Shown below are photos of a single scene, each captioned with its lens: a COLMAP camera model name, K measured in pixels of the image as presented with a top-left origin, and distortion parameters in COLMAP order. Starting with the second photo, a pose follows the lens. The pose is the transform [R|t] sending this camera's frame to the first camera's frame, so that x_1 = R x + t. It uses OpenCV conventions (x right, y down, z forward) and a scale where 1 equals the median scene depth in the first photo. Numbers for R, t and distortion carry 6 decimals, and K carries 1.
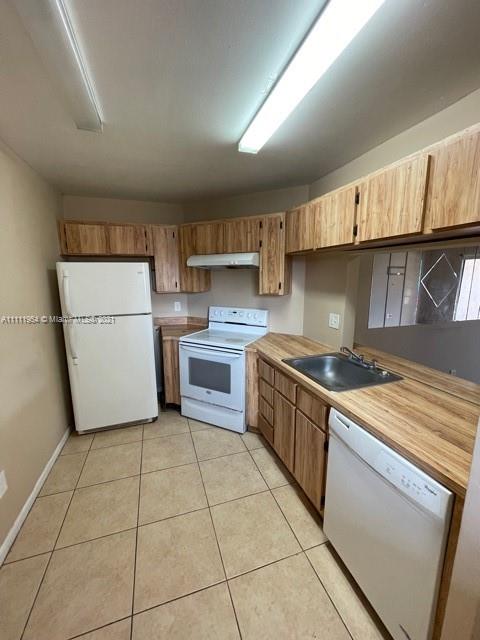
lens RADIAL K [[257.1, 0, 240.2], [0, 257.1, 317.8], [0, 0, 1]] dist [-0.002987, -0.000171]
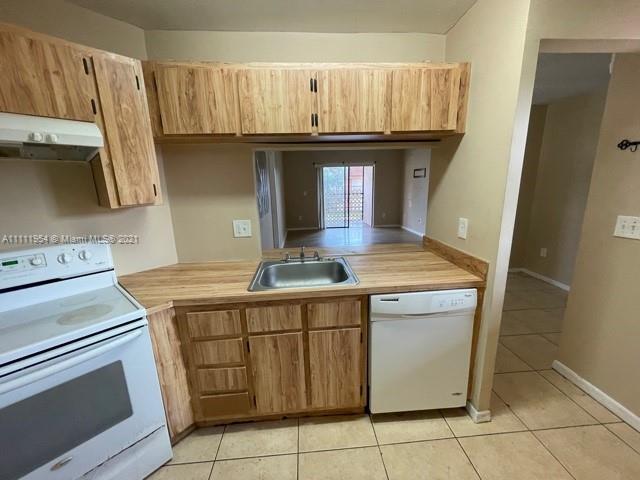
lens RADIAL K [[257.1, 0, 320.7], [0, 257.1, 239.2], [0, 0, 1]] dist [-0.002987, -0.000171]
pose [[0.254940, -0.215103, 0.942728, -0.473156], [0.183304, 0.968016, 0.171302, -0.063203], [-0.949424, 0.129134, 0.286215, 0.675998]]
